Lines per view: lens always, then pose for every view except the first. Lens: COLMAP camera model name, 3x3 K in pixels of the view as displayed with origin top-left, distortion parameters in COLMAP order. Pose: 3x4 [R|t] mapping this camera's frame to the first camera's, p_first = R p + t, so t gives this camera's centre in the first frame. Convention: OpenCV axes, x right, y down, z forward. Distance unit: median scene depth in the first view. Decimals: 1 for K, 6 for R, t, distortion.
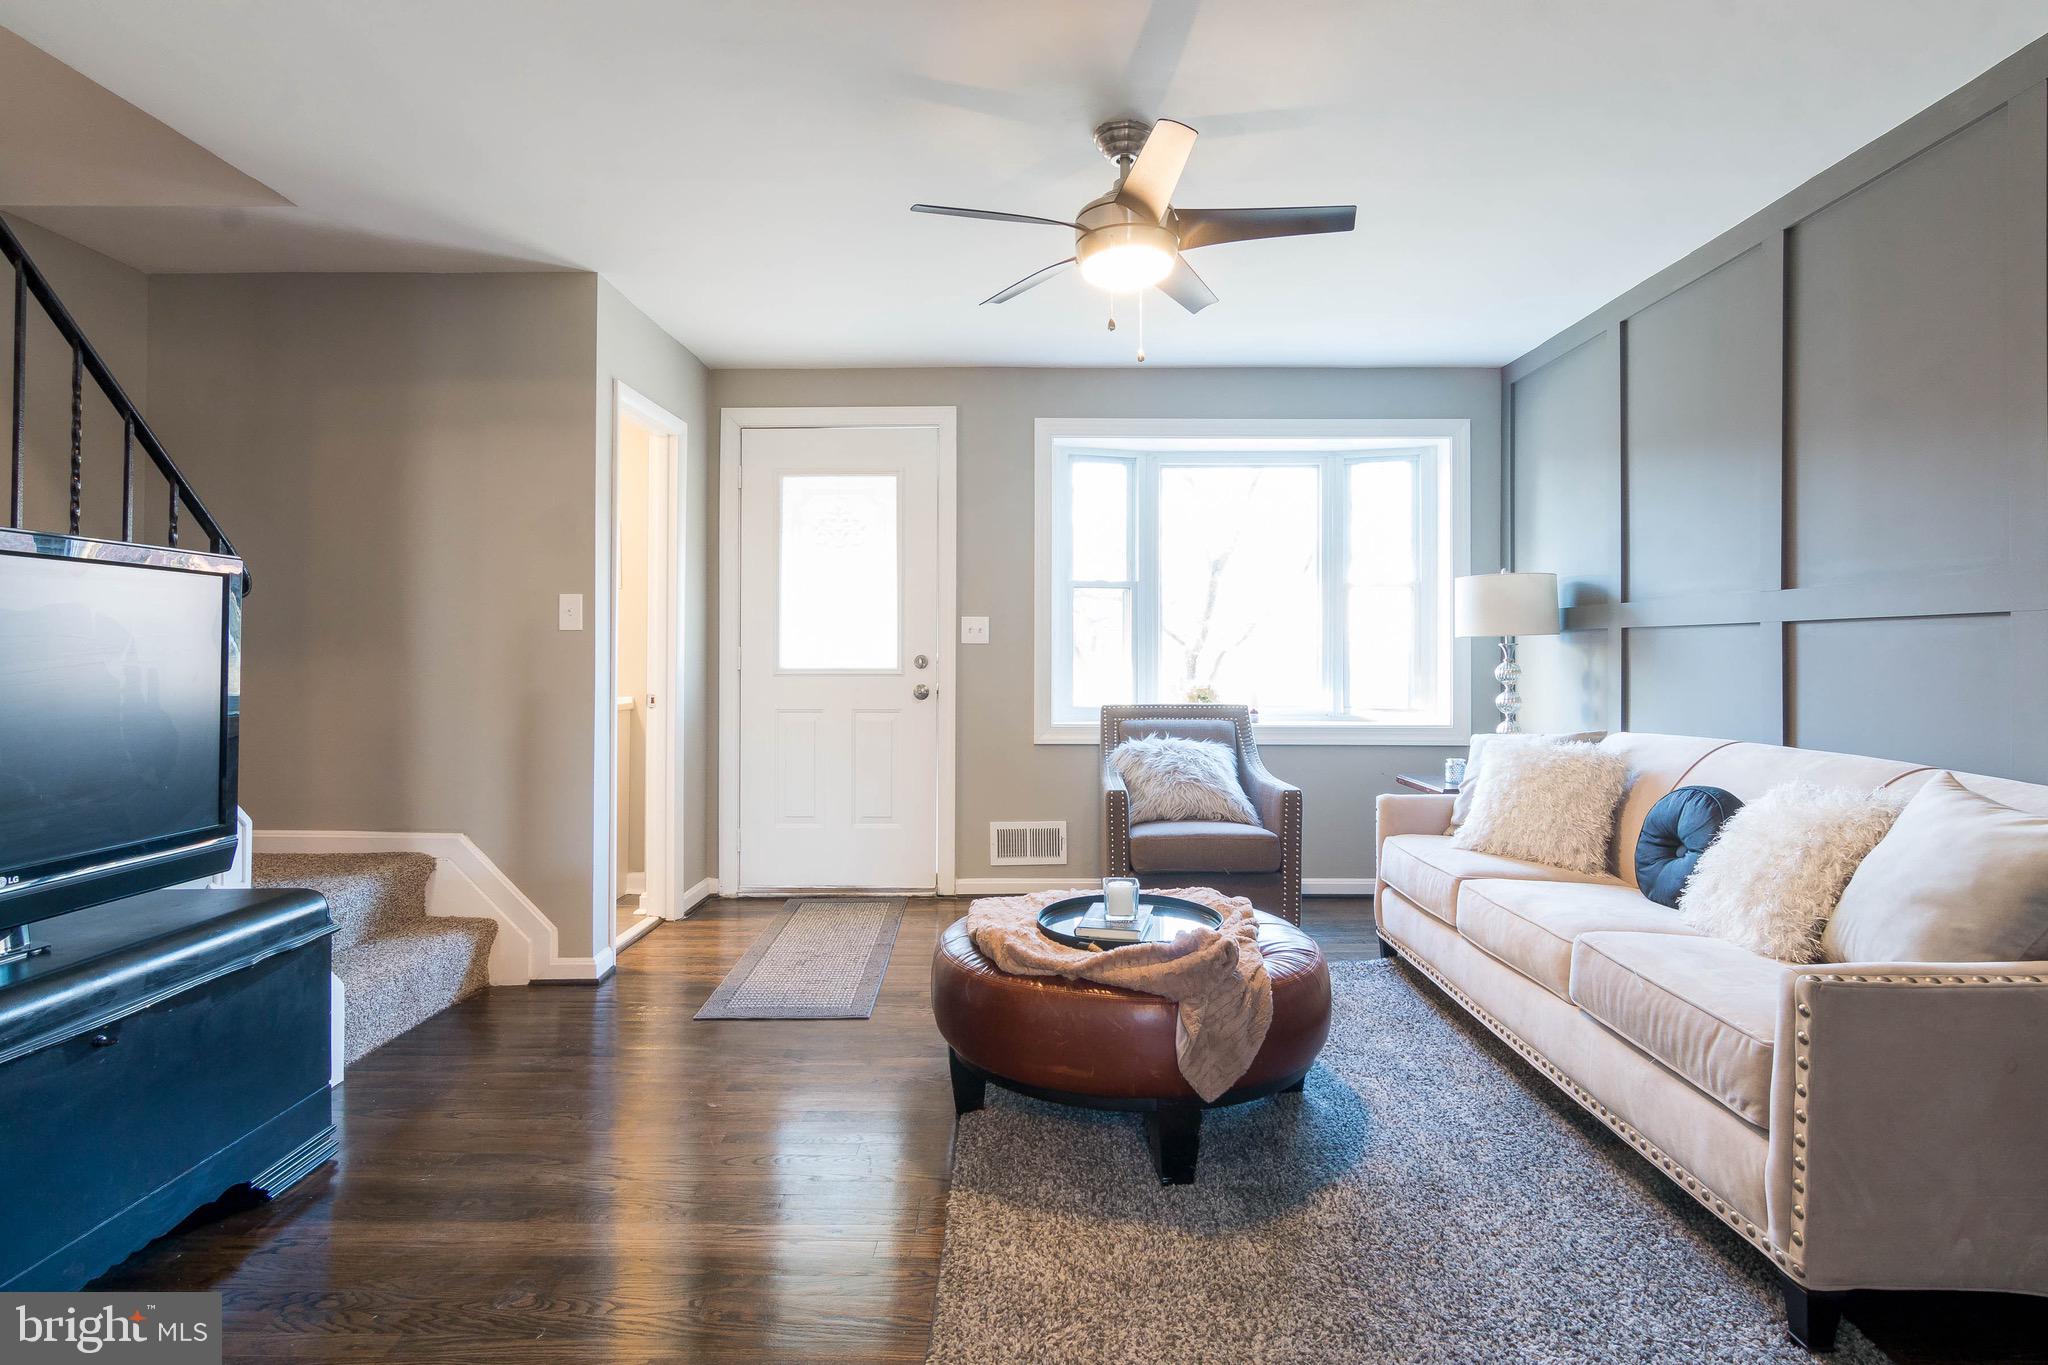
lens RADIAL K [[1047.3, 0, 1032.1], [0, 1047.3, 650.4], [0, 0, 1]] dist [-0.003828, -0.000105]
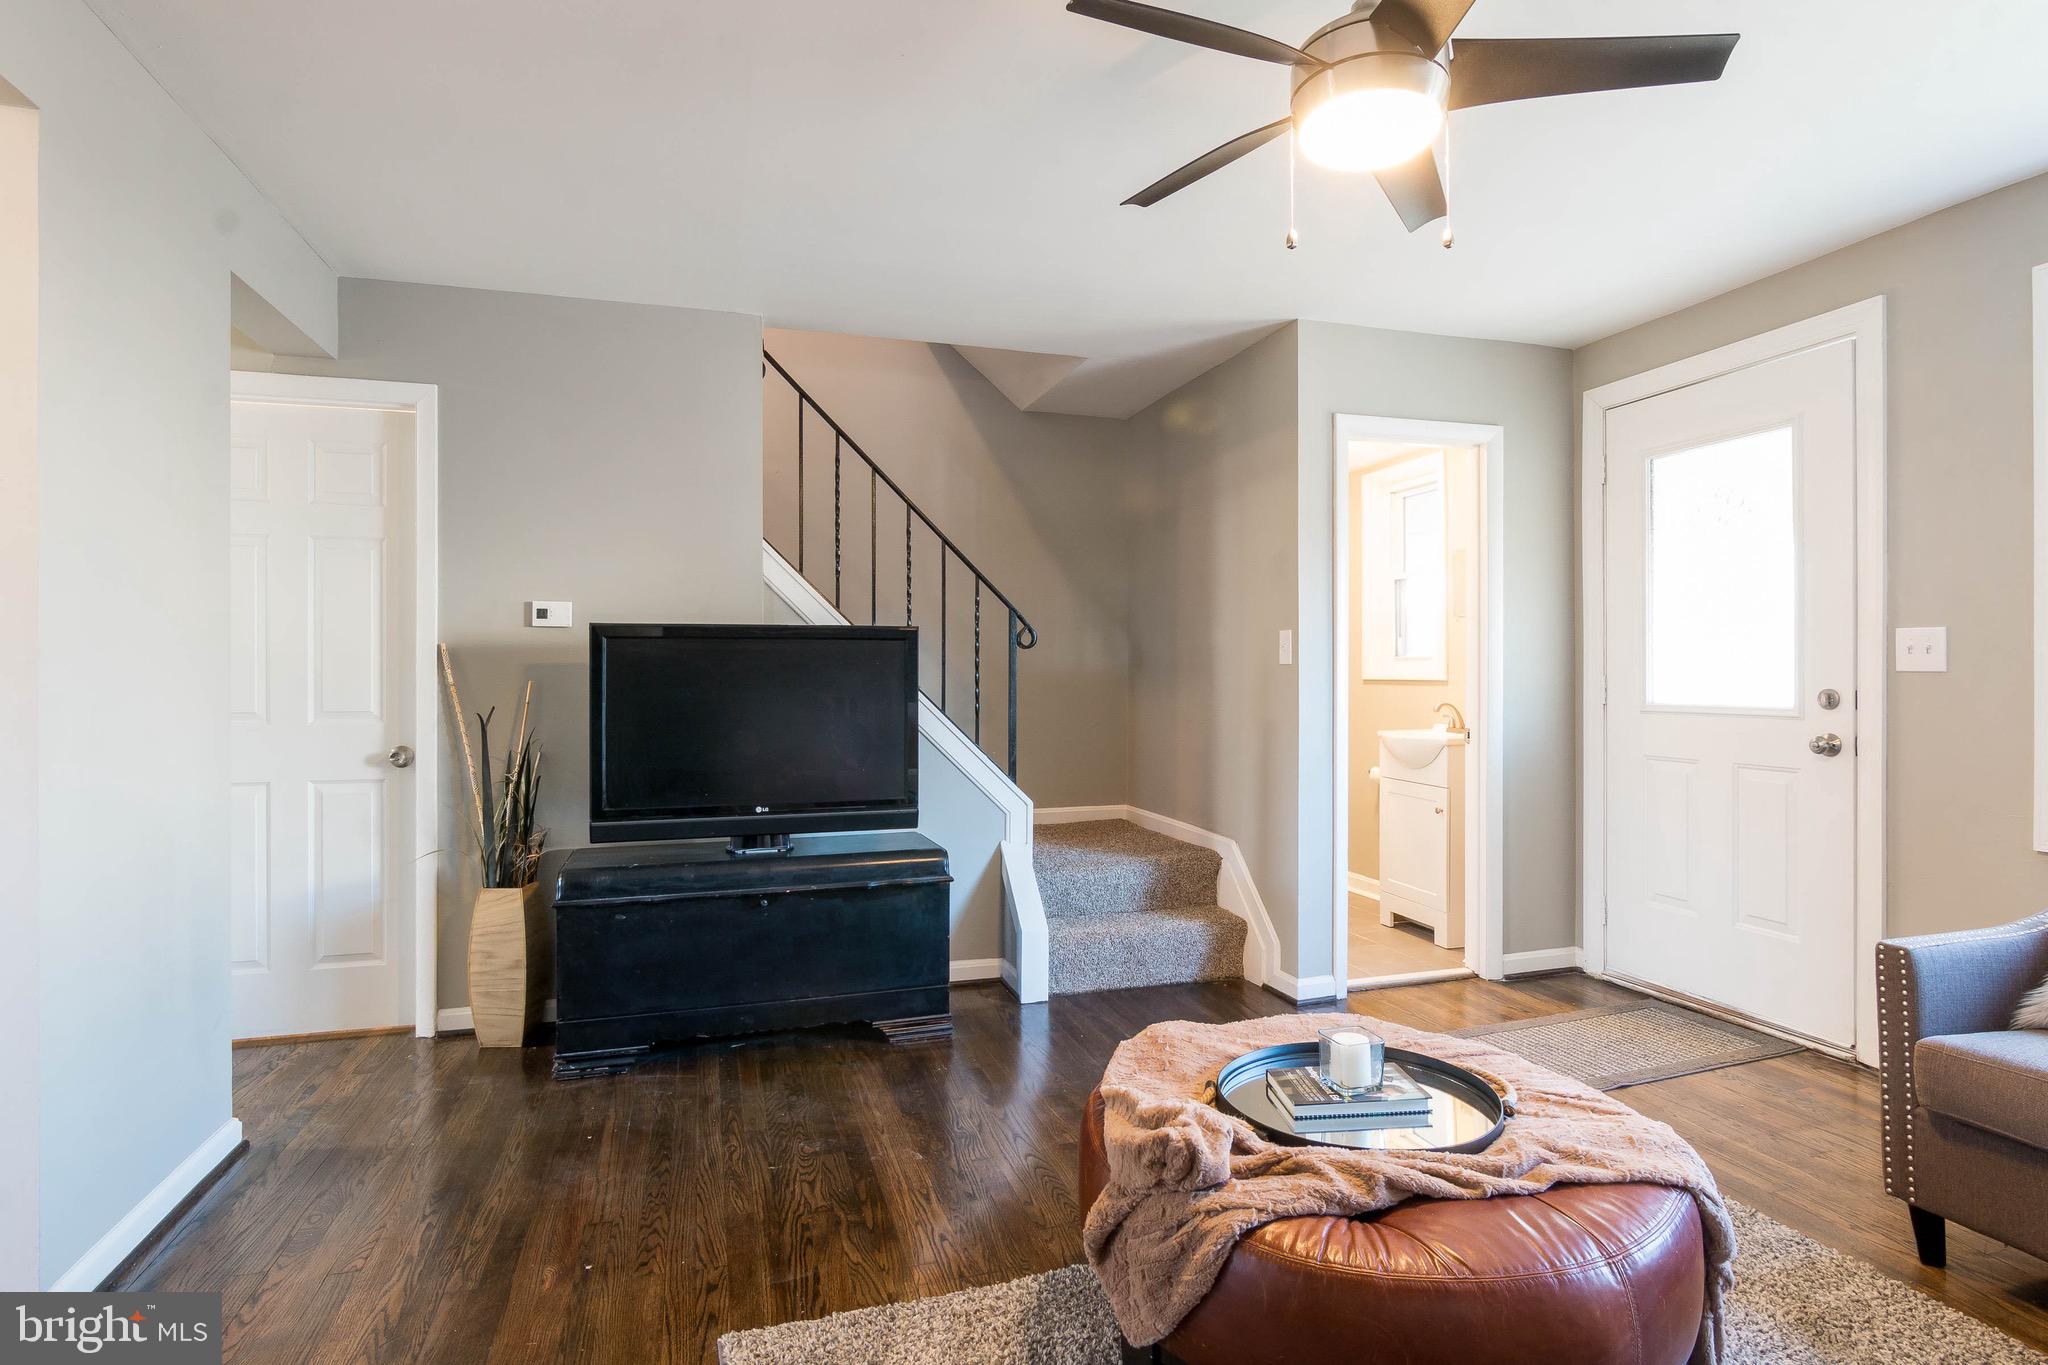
lens RADIAL K [[1053.6, 0, 1039.9], [0, 1053.6, 666.8], [0, 0, 1]] dist [-0.001875, 0.000719]
pose [[0.316742, -0.007662, -0.948481, 0.490714], [0.006734, 0.999960, -0.005829, -0.012008], [0.948488, -0.004541, 0.316781, 0.424489]]
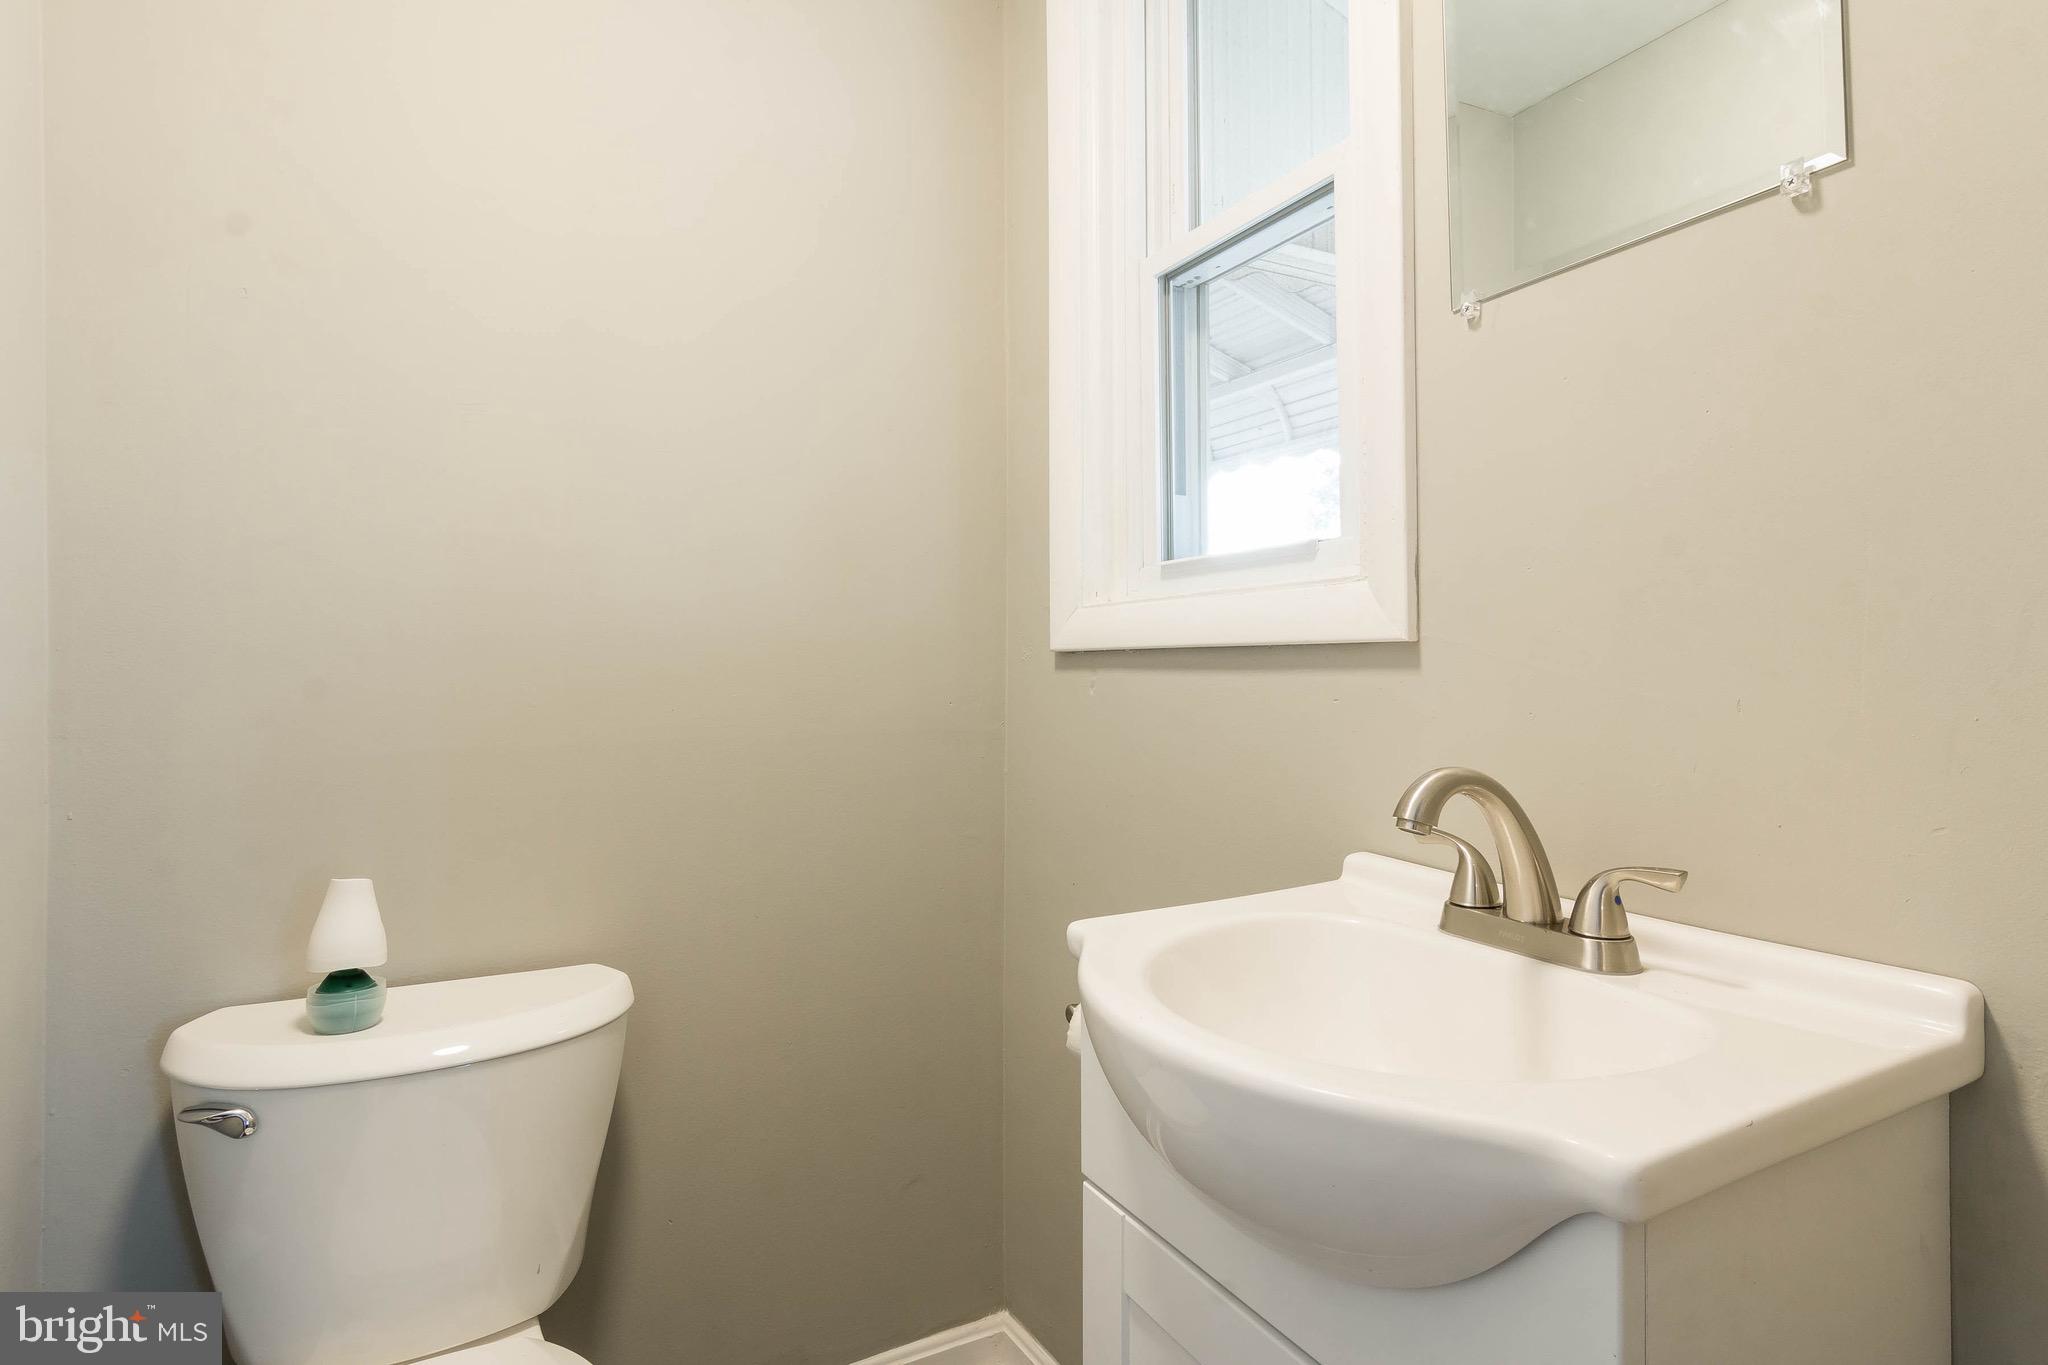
lens RADIAL K [[1047.3, 0, 1032.1], [0, 1047.3, 650.4], [0, 0, 1]] dist [-0.003828, -0.000105]
pose [[0.497752, -0.016329, -0.867166, -0.436694], [0.012316, 0.999855, -0.011759, 0.004867], [0.867232, -0.004827, 0.497881, 1.126474]]
